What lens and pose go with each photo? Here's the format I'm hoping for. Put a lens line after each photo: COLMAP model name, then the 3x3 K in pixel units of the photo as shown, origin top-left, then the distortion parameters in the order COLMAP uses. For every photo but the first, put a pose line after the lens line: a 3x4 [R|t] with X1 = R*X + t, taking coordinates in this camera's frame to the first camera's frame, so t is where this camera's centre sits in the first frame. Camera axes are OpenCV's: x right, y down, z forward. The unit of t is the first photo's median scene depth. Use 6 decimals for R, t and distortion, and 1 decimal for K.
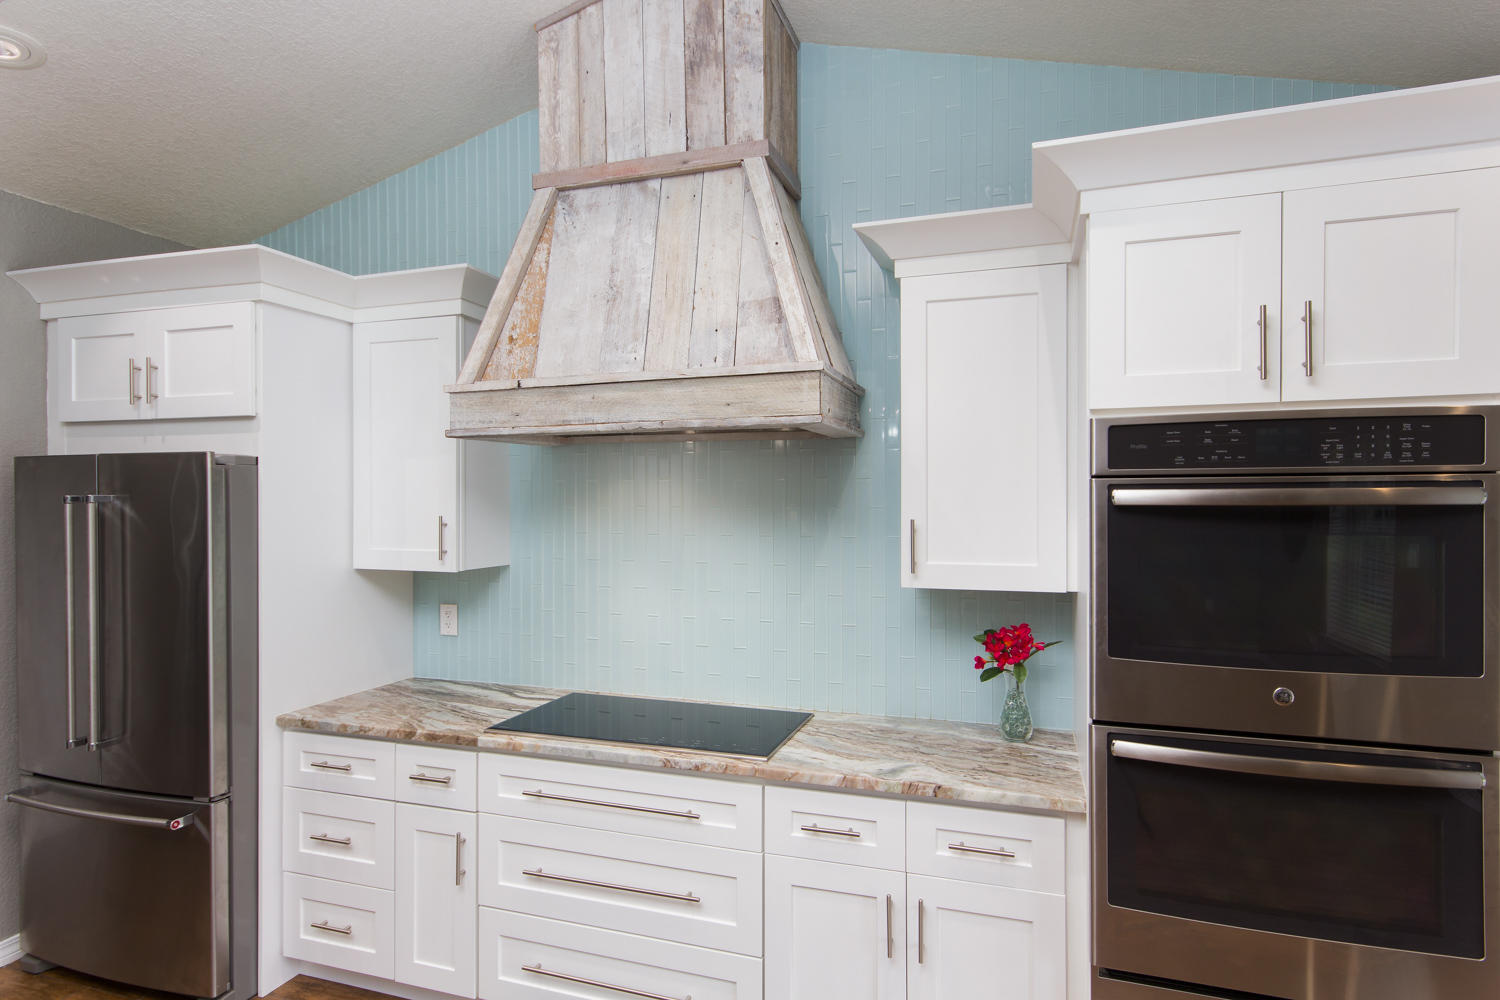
lens RADIAL K [[786.8, 0, 759.8], [0, 786.8, 513.1], [0, 0, 1]] dist [0.003688, 0.000551]
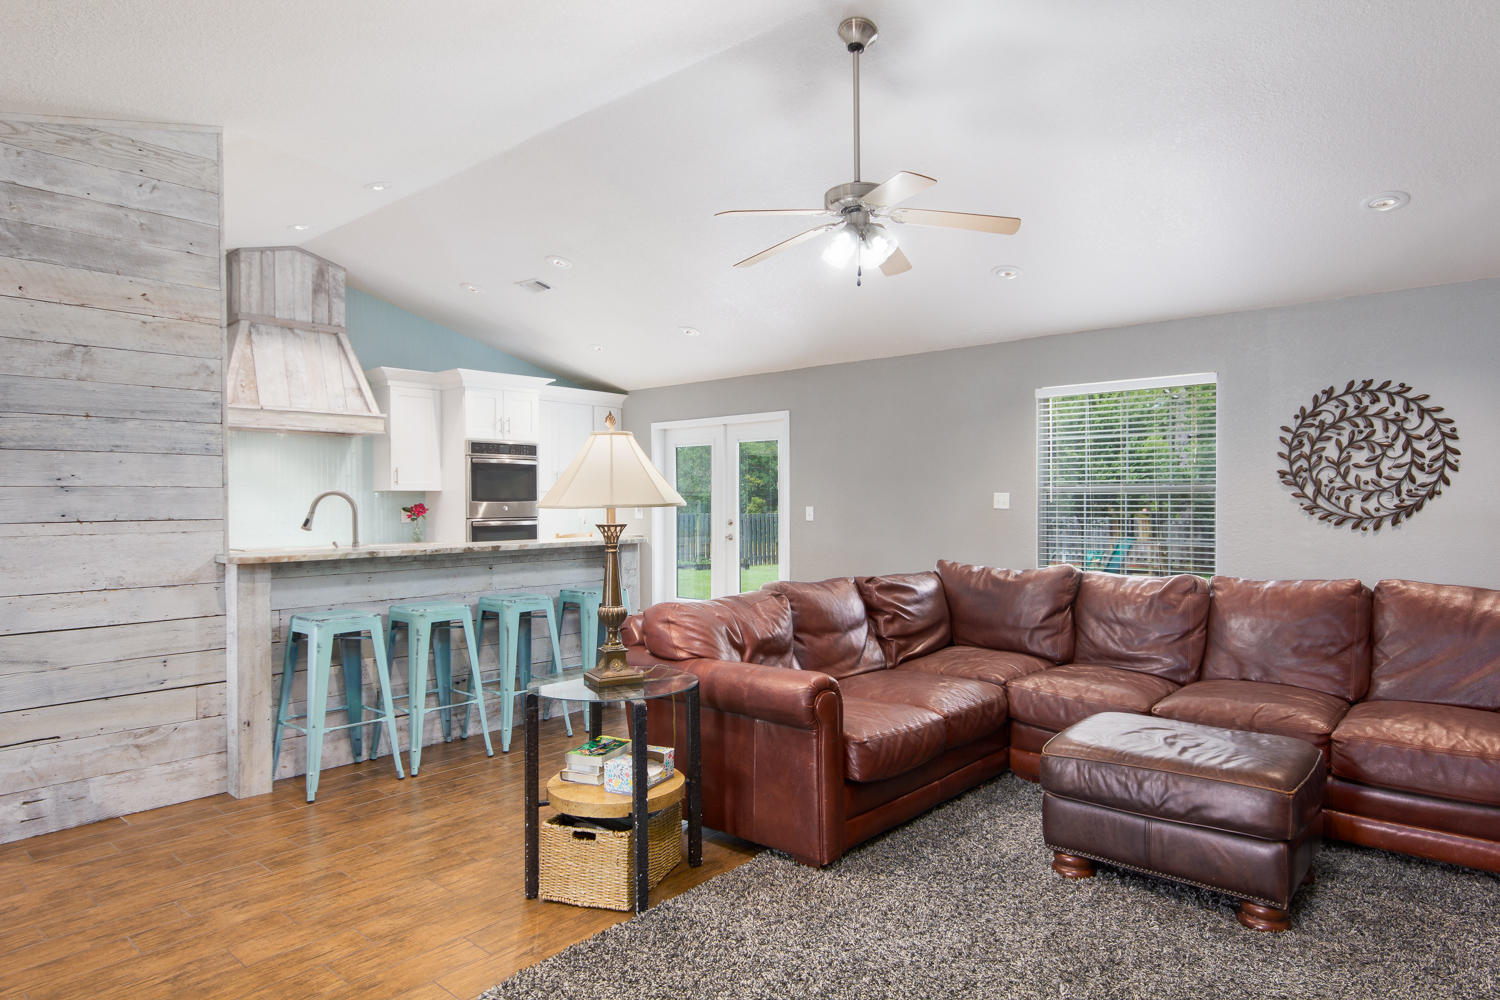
lens RADIAL K [[866.8, 0, 758.9], [0, 866.8, 509.1], [0, 0, 1]] dist [0.006172, 0.000788]
pose [[0.394147, -0.011407, 0.918977, -2.173413], [0.020306, 0.999787, 0.003701, 0.172619], [-0.918823, 0.017201, 0.394295, -1.476404]]
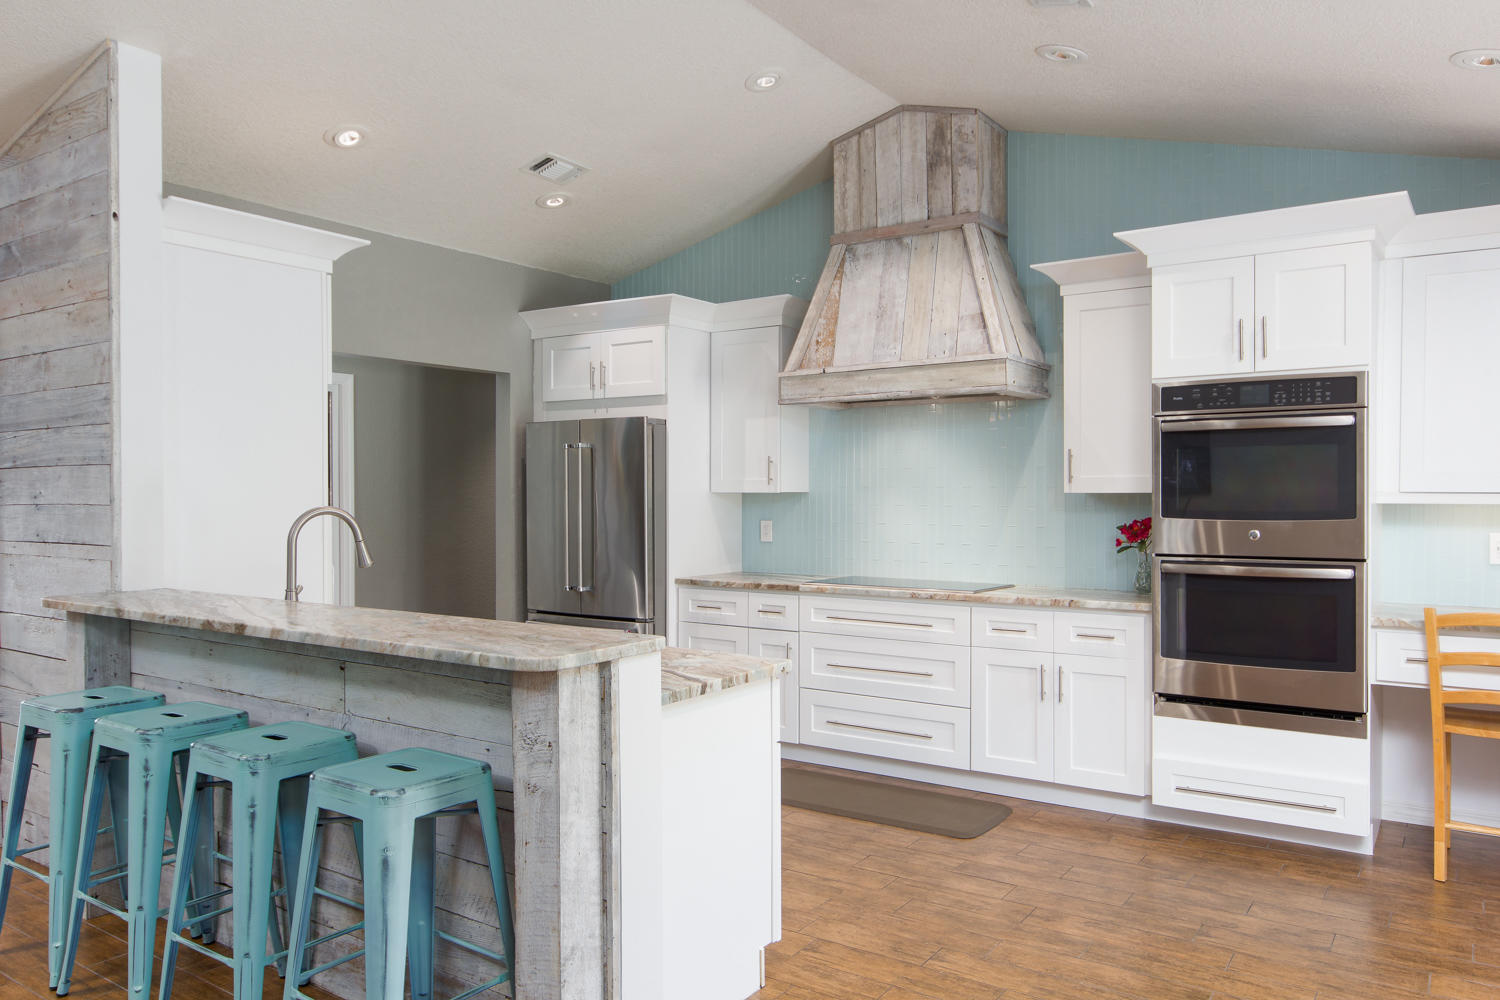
lens RADIAL K [[1049.8, 0, 755.5], [0, 1049.8, 509.5], [0, 0, 1]] dist [-0.004187, 0.000034]
pose [[0.960151, 0.003091, -0.279465, 0.167572], [-0.002832, 0.999995, 0.001332, 0.121462], [0.279468, -0.000488, 0.960155, -1.131915]]
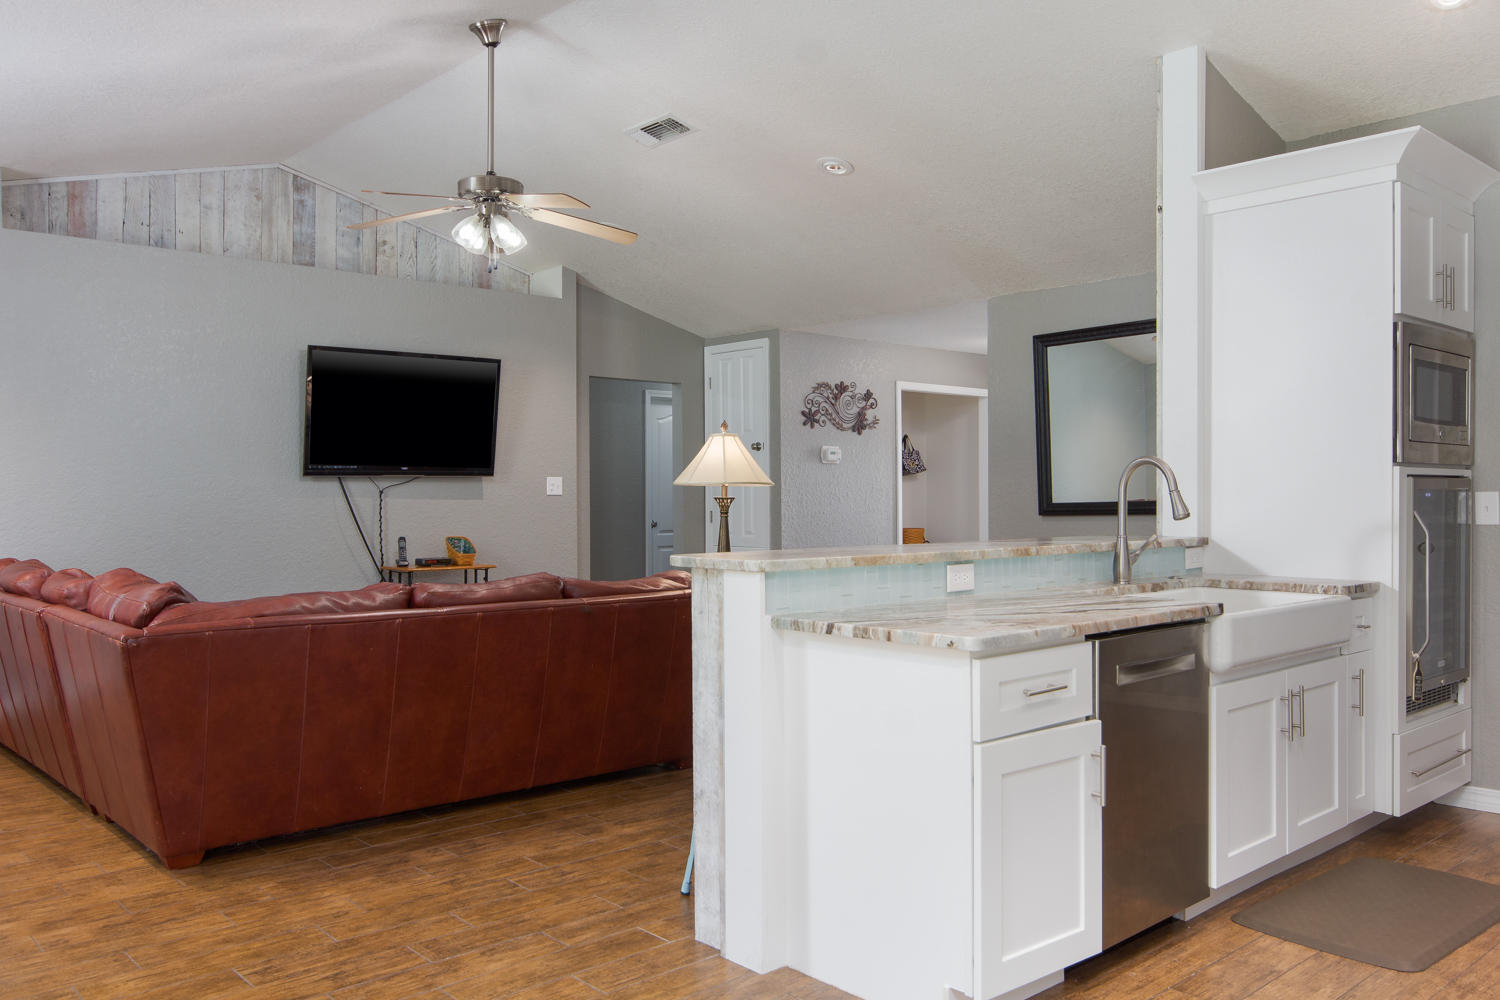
lens RADIAL K [[1190.5, 0, 745.8], [0, 1190.5, 492.1], [0, 0, 1]] dist [0.007733, -0.004032]
pose [[-0.494442, 0.000819, -0.869210, 0.891114], [-0.012472, 0.999890, 0.008037, 0.162864], [0.869121, 0.014815, -0.494377, 0.408215]]
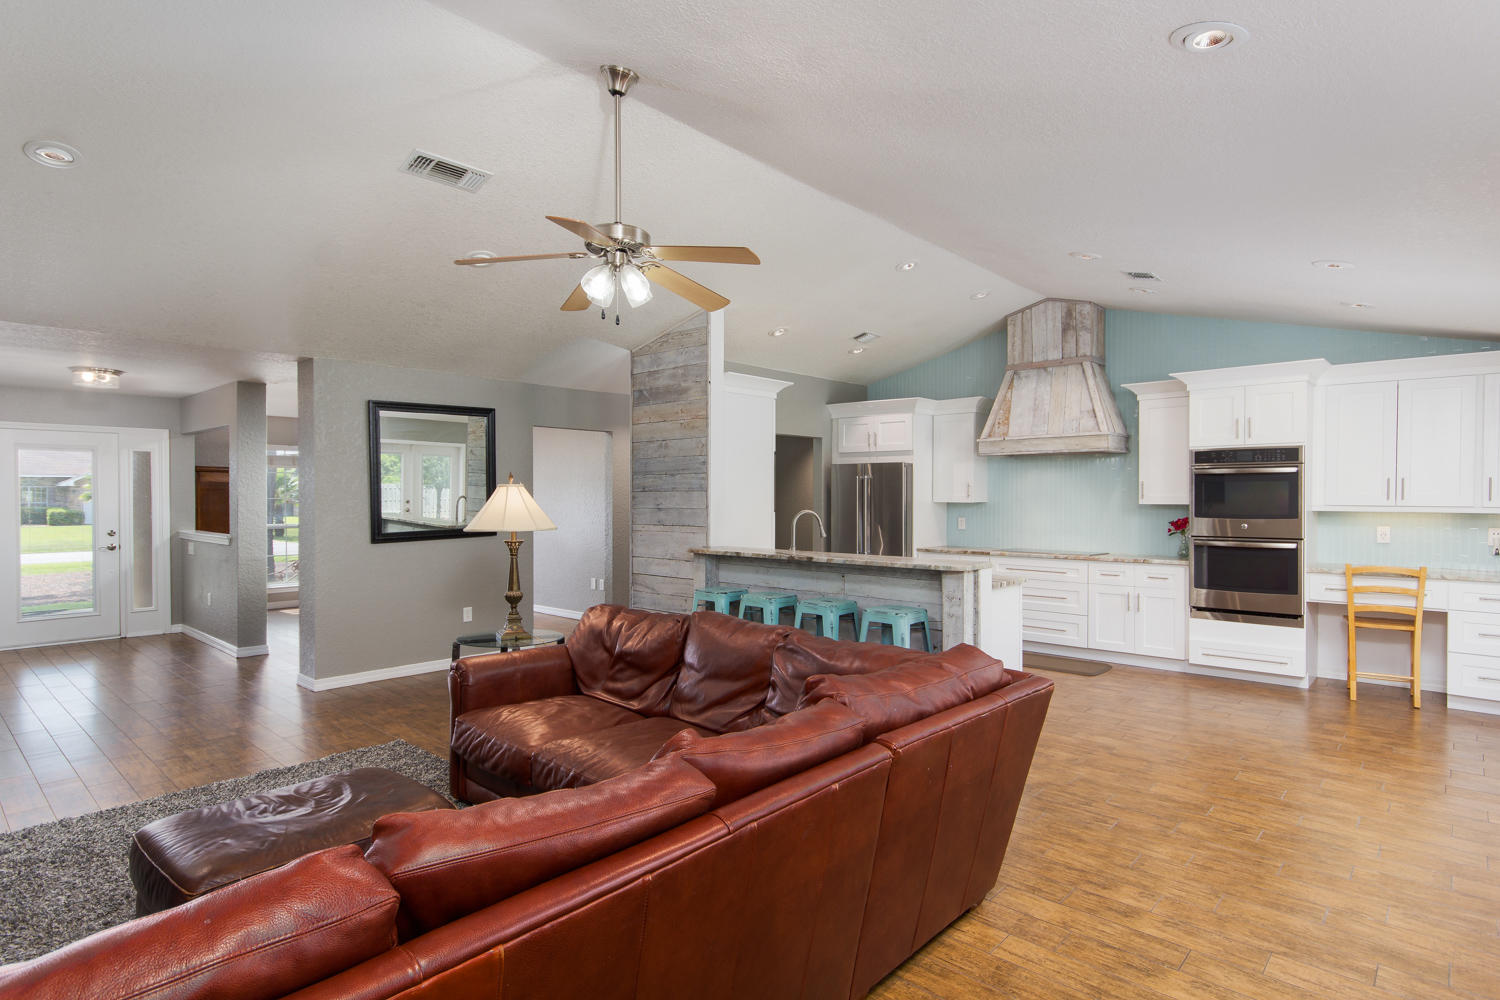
lens RADIAL K [[786.8, 0, 759.9], [0, 786.8, 501.0], [0, 0, 1]] dist [0.003688, 0.000551]
pose [[0.916672, 0.004116, -0.399620, 0.052942], [-0.007815, 0.999940, -0.007628, 0.112840], [0.399565, 0.010116, 0.916649, -2.218403]]
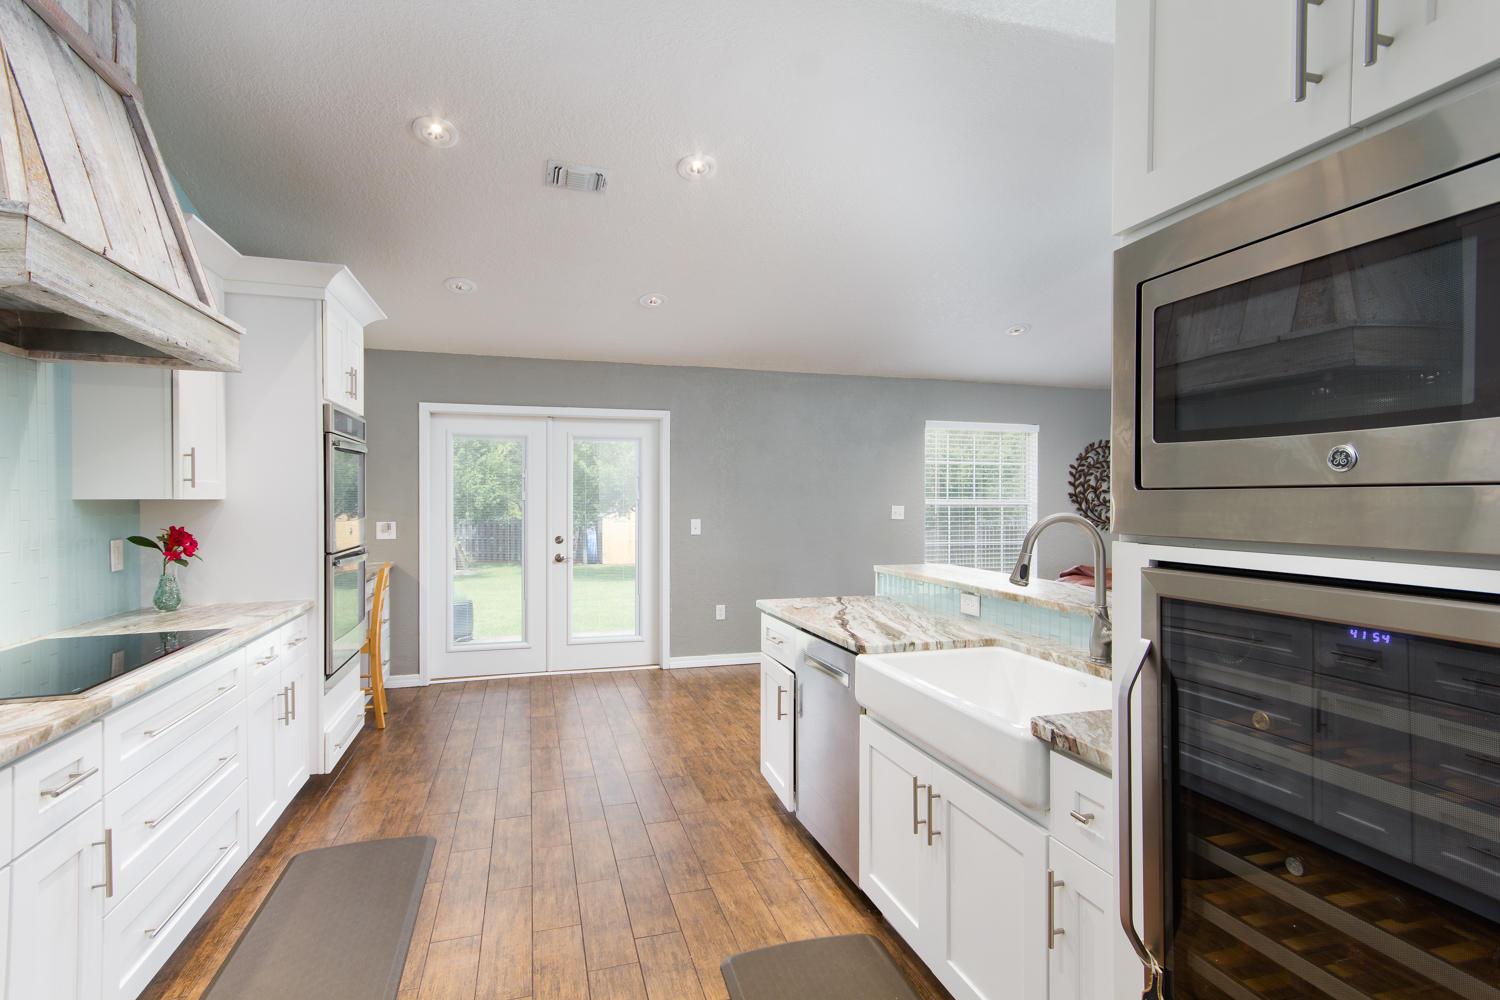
lens RADIAL K [[739.0, 0, 755.8], [0, 739.0, 507.9], [0, 0, 1]] dist [0.005783, 0.001553]
pose [[-0.571487, -0.009963, 0.820551, -1.309447], [0.012907, 0.999693, 0.021127, 0.090926], [-0.820510, 0.022664, -0.571183, 0.879804]]
